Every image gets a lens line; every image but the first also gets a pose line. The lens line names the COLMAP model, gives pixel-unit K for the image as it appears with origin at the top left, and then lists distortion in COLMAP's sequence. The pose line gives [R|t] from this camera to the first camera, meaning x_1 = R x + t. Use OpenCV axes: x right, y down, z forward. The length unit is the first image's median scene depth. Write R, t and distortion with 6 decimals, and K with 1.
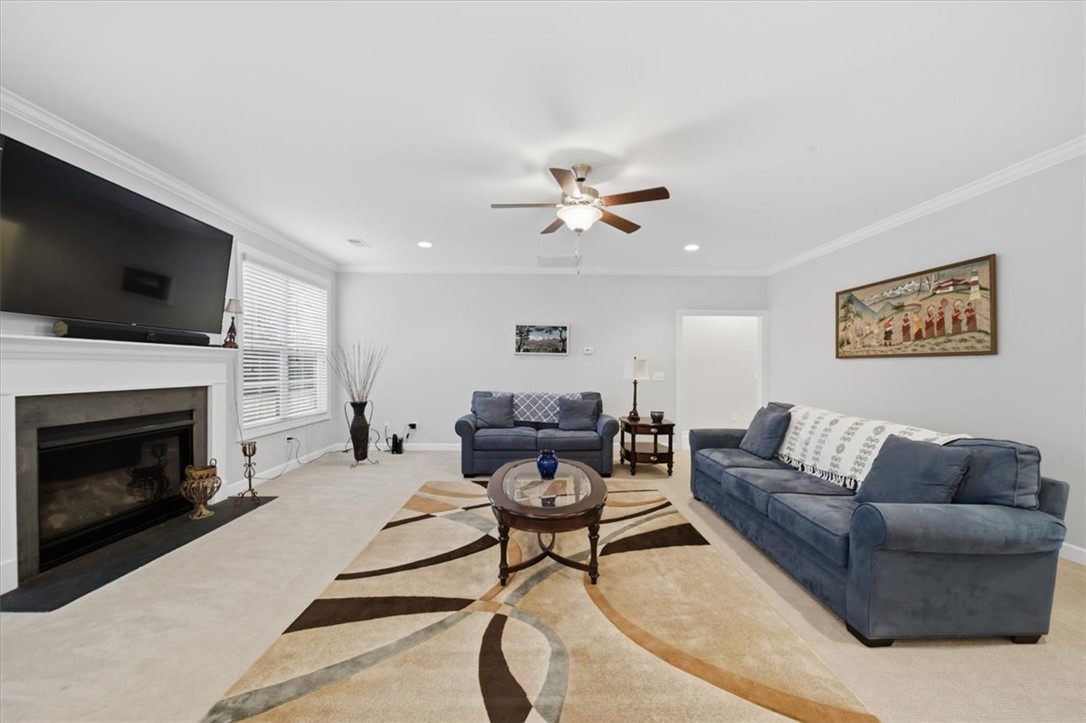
lens RADIAL K [[391.5, 0, 550.5], [0, 391.5, 368.2], [0, 0, 1]] dist [-0.005906, -0.000380]
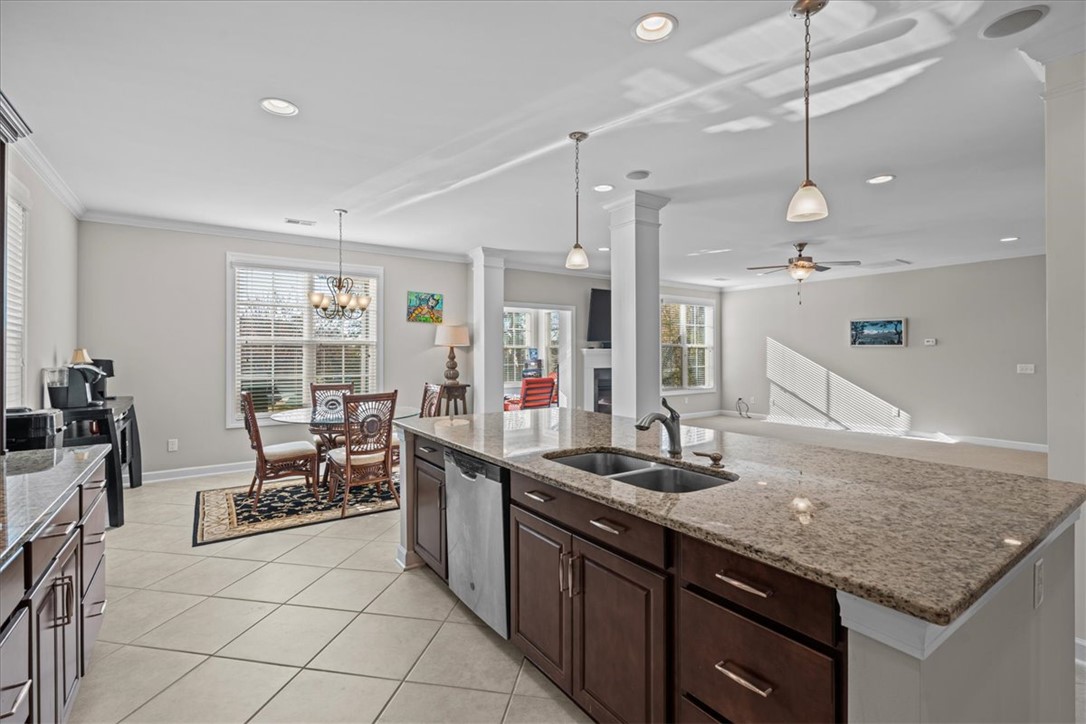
lens RADIAL K [[497.9, 0, 551.5], [0, 497.9, 350.8], [0, 0, 1]] dist [-0.000929, 0.000793]
pose [[0.548782, -0.007163, -0.835935, 0.952624], [0.001860, 0.999971, -0.007348, -0.021104], [0.835964, 0.002478, 0.548779, -0.795310]]
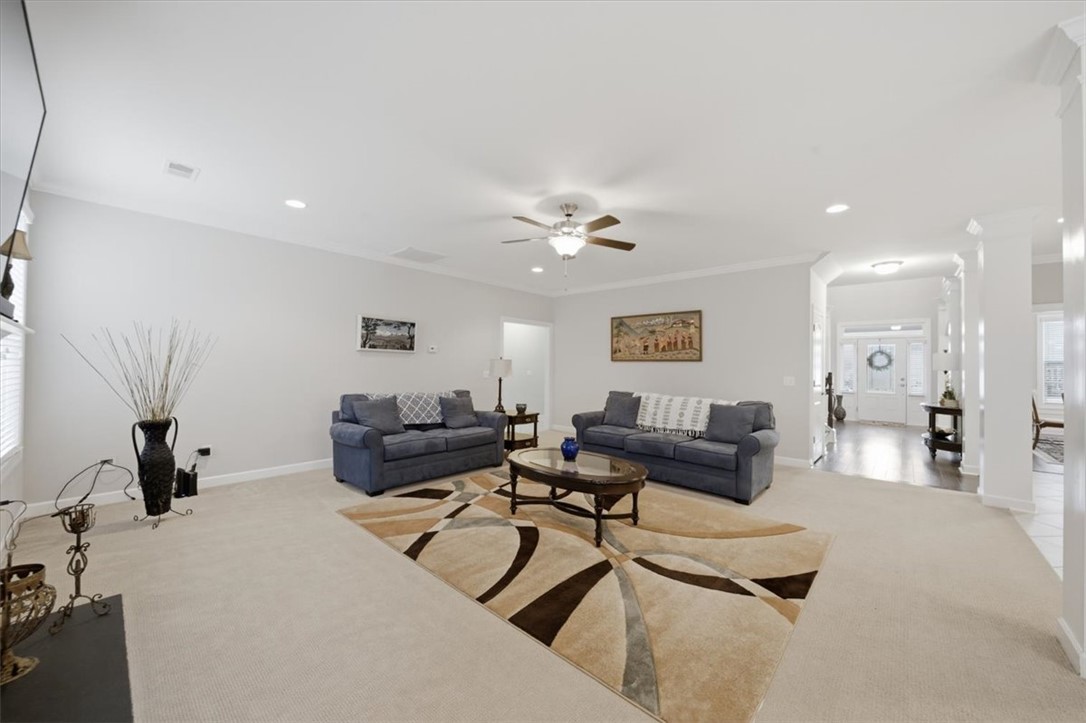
lens RADIAL K [[391.5, 0, 551.7], [0, 391.5, 359.3], [0, 0, 1]] dist [-0.005906, -0.000380]
pose [[0.687894, 0.016829, 0.725616, -0.618919], [-0.006000, 0.999829, -0.017501, -0.004654], [-0.725786, 0.007685, 0.687877, 0.144710]]
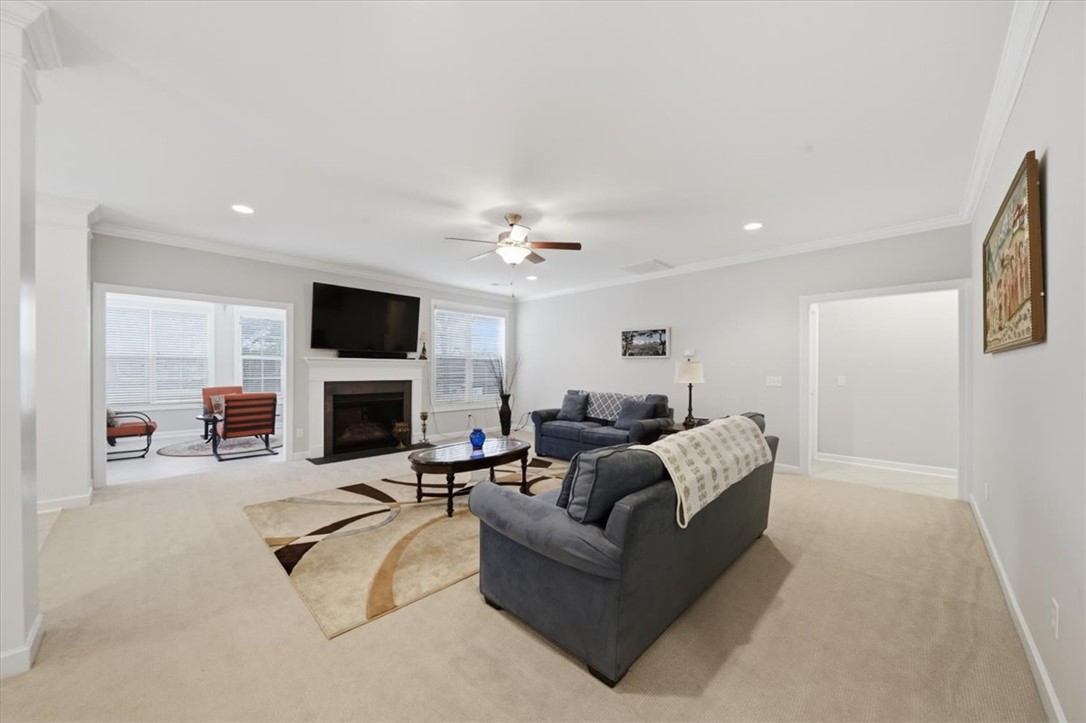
lens RADIAL K [[391.5, 0, 549.9], [0, 391.5, 370.6], [0, 0, 1]] dist [-0.005906, -0.000380]
pose [[0.703651, -0.000952, -0.710545, 0.793968], [-0.000515, 0.999998, -0.001850, 0.001541], [0.710546, 0.001668, 0.703649, 0.128281]]
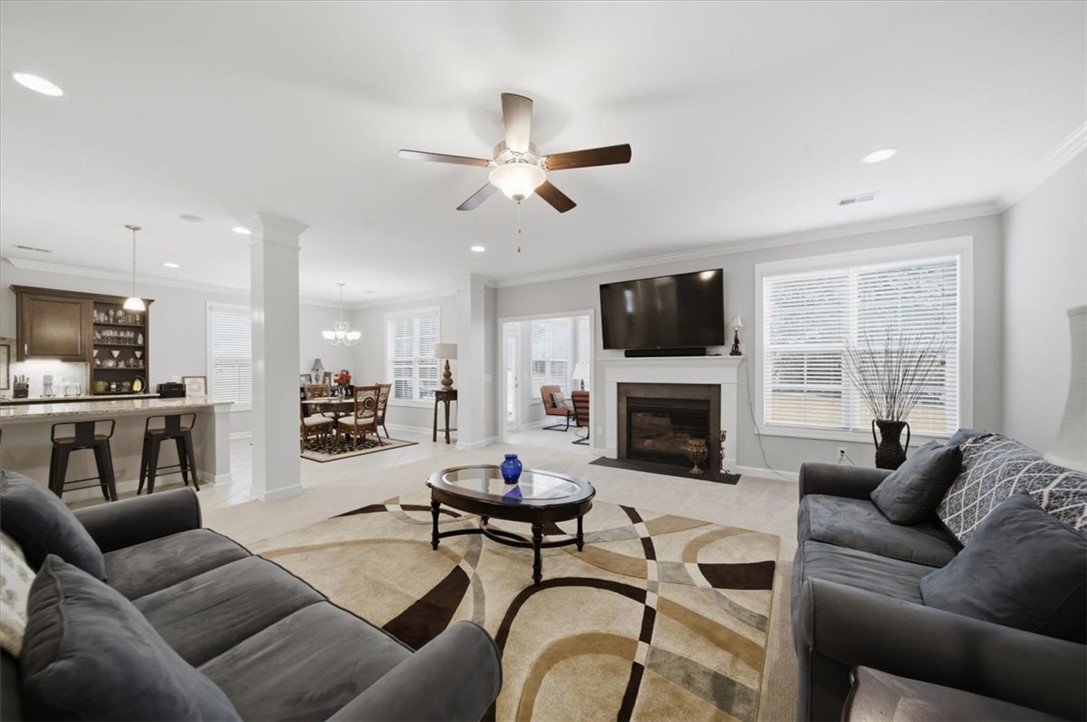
lens RADIAL K [[391.9, 0, 544.5], [0, 391.9, 362.4], [0, 0, 1]] dist [-0.005906, -0.000380]
pose [[-0.581479, -0.016943, -0.813385, 0.509445], [-0.000445, 0.999790, -0.020507, -0.002189], [0.813561, -0.011562, -0.581365, 1.111077]]
